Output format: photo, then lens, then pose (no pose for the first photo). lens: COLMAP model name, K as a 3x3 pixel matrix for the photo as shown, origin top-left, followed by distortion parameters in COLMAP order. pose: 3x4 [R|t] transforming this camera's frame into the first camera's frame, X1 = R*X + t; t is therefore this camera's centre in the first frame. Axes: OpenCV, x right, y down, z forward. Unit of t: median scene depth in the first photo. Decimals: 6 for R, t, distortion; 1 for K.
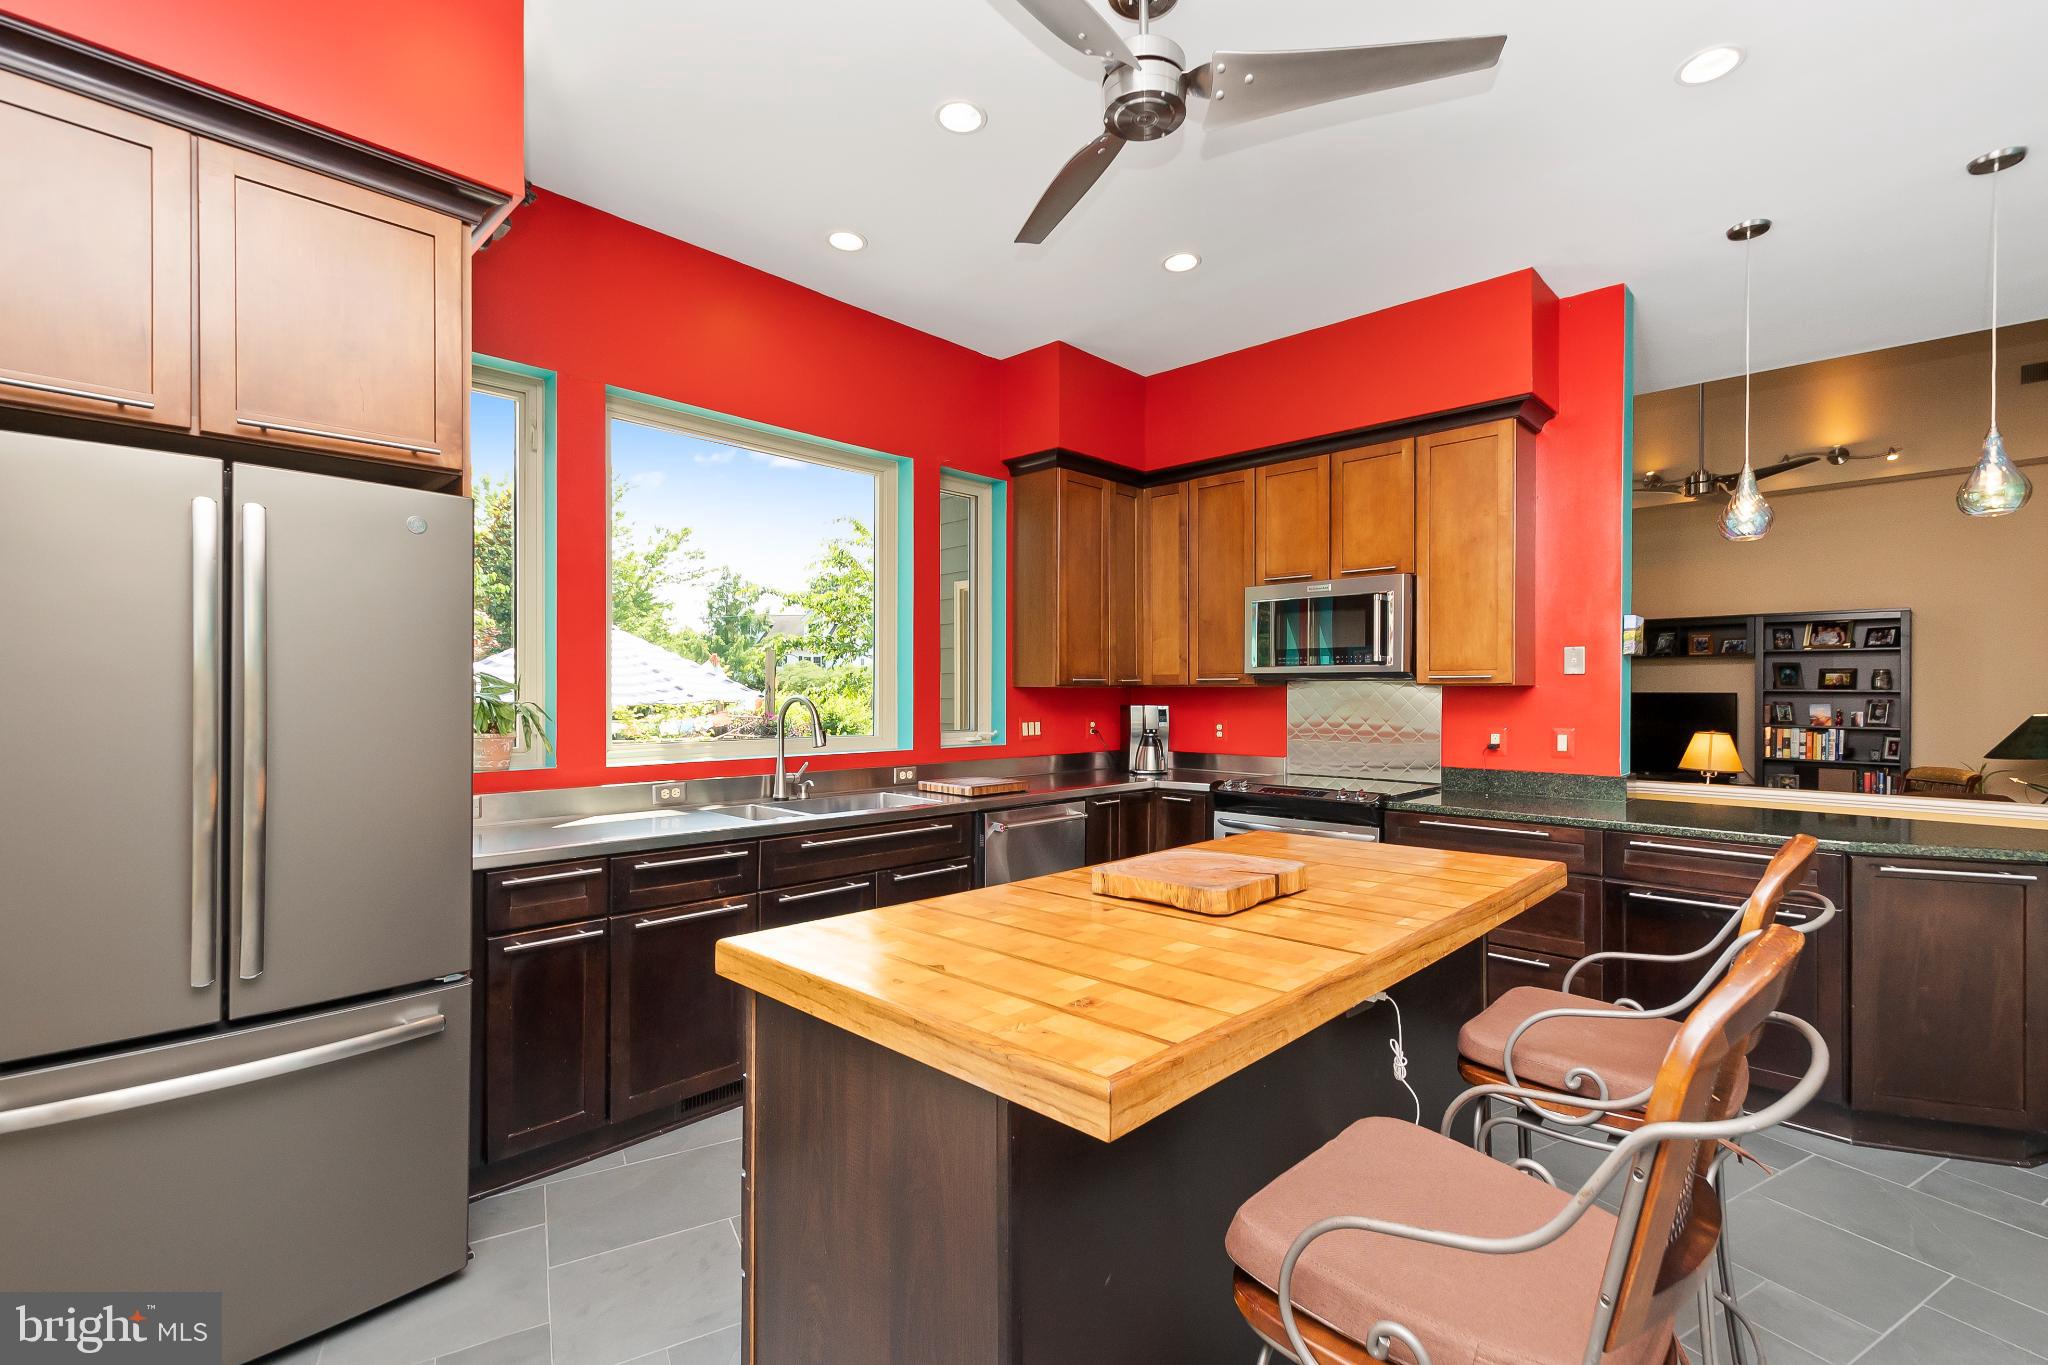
lens RADIAL K [[904.8, 0, 1034.2], [0, 904.8, 696.0], [0, 0, 1]] dist [0.000171, 0.000033]
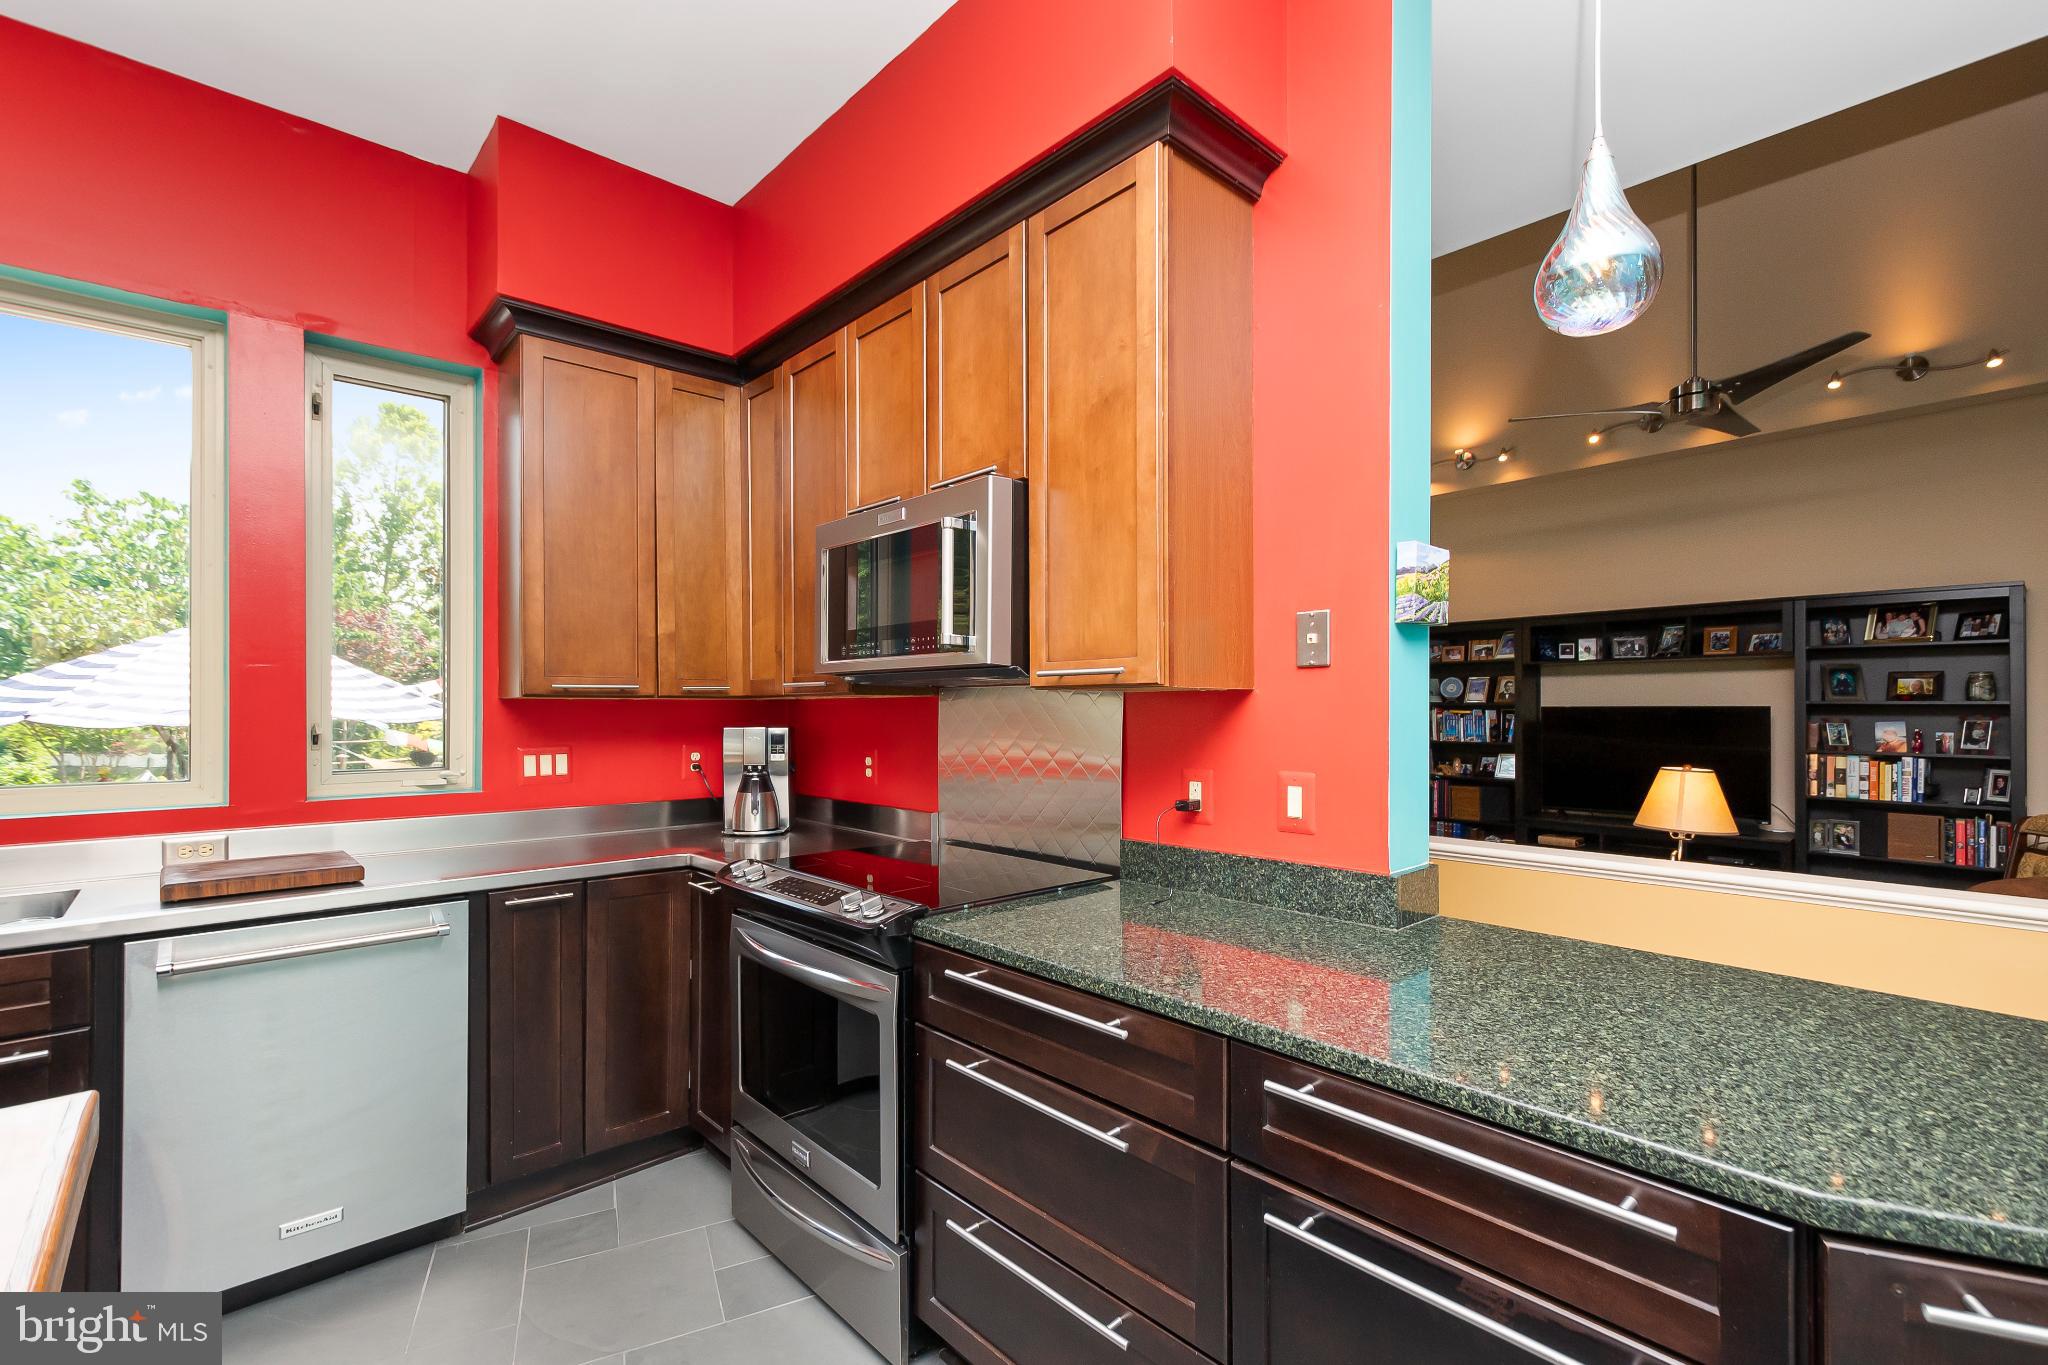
lens RADIAL K [[899.9, 0, 1041.2], [0, 899.9, 707.7], [0, 0, 1]] dist [0.001529, -0.000050]
pose [[0.998218, -0.002877, -0.059597, 0.383403], [0.002515, 0.999978, -0.006140, 0.001111], [0.059614, 0.005979, 0.998204, 0.396941]]
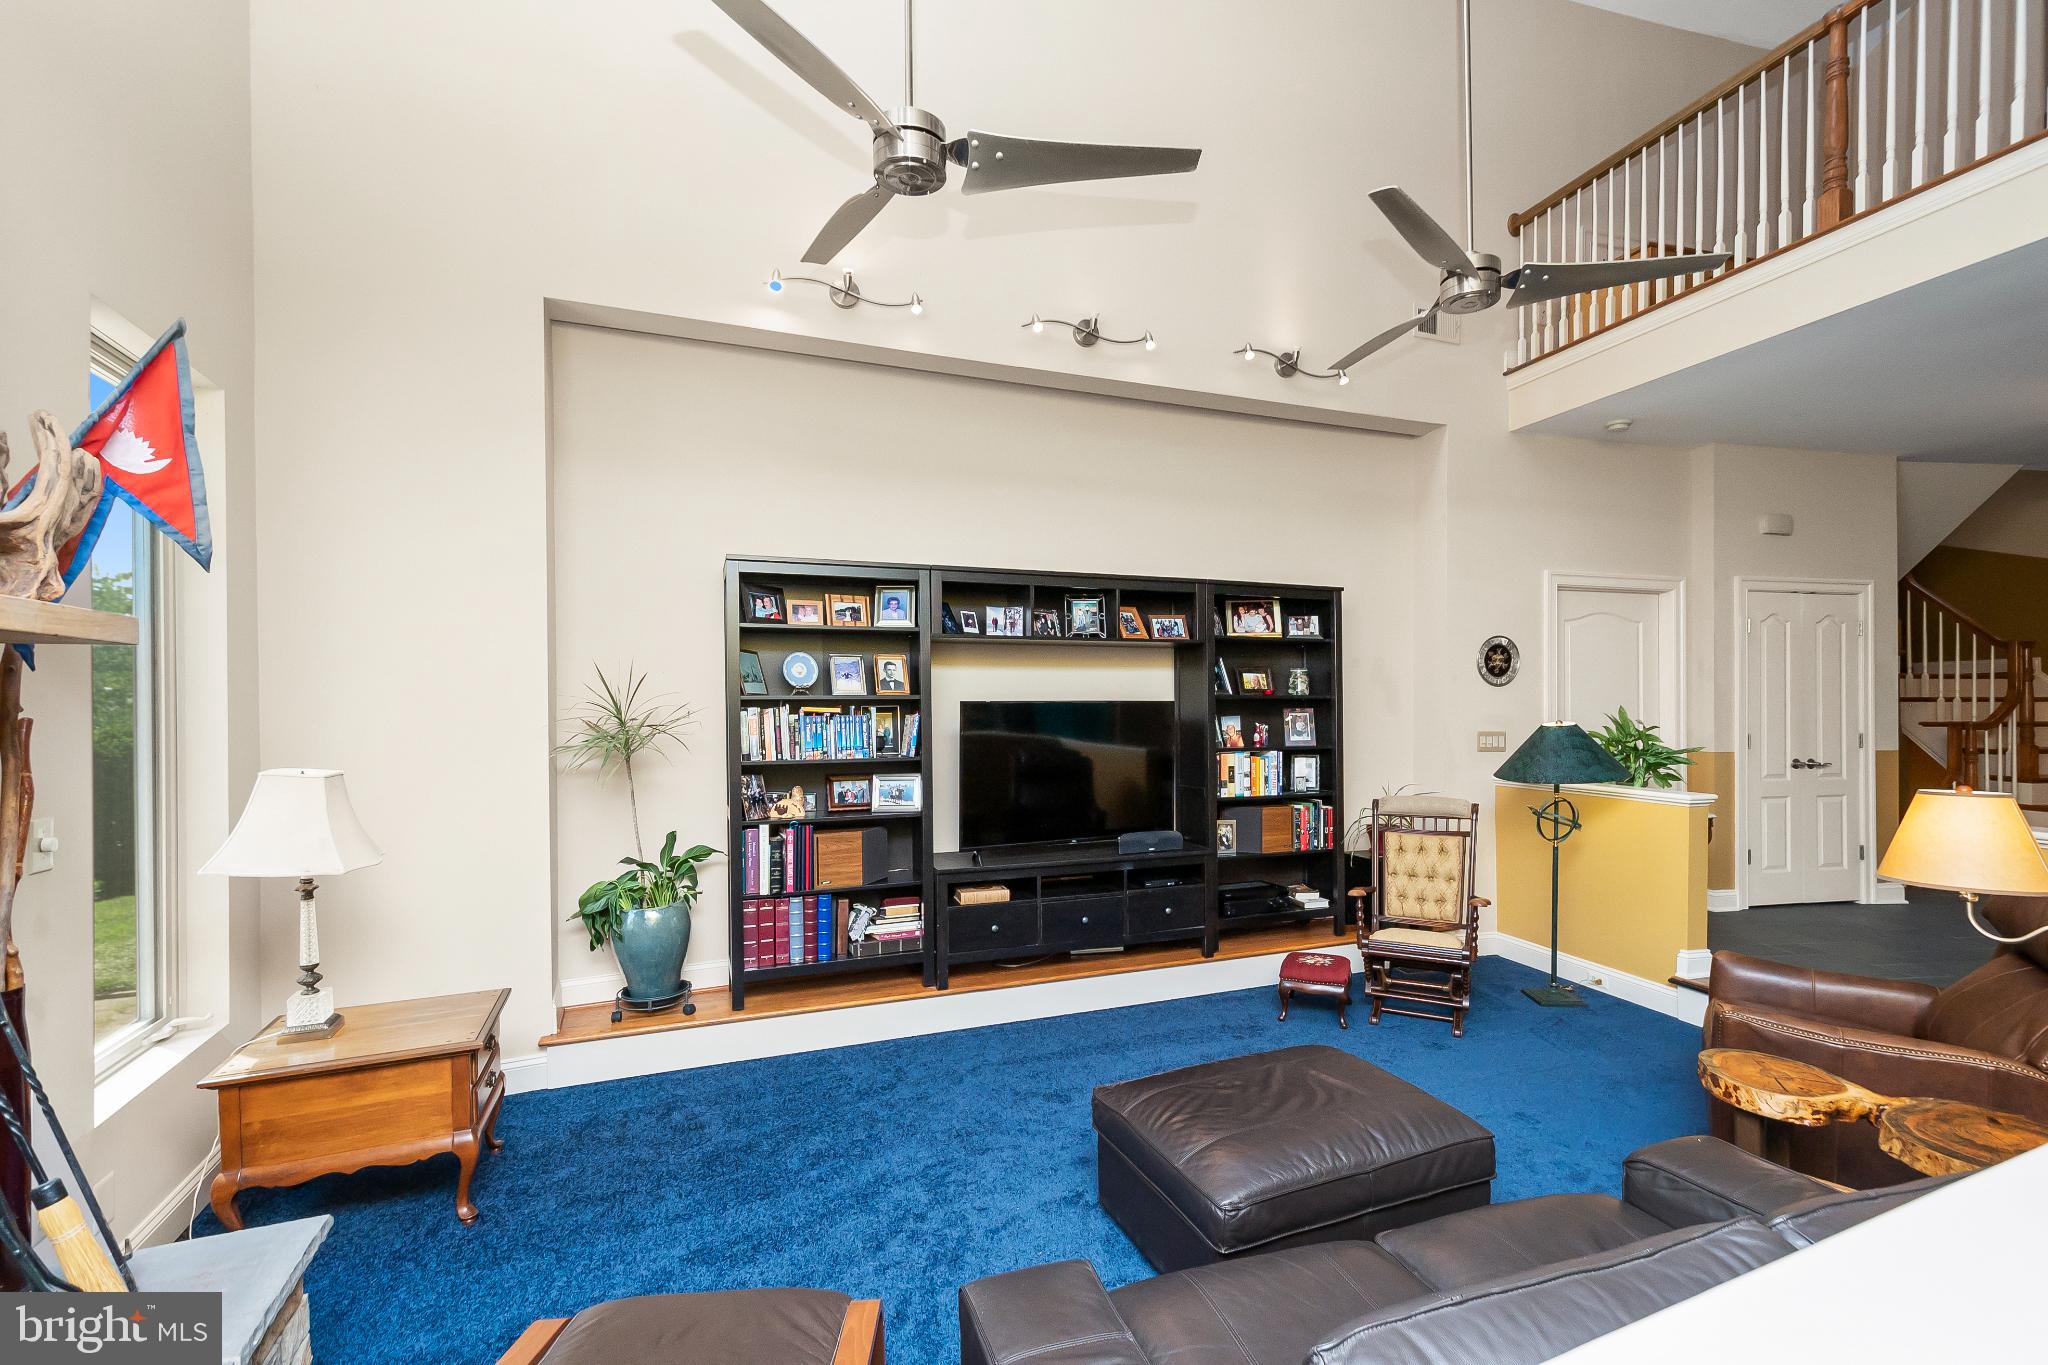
lens RADIAL K [[899.9, 0, 1041.2], [0, 899.9, 707.7], [0, 0, 1]] dist [0.001529, -0.000050]
pose [[0.381605, -0.007699, 0.924293, 0.244829], [0.009724, 0.999943, 0.004315, -0.003258], [-0.924274, 0.007342, 0.381658, 1.361405]]
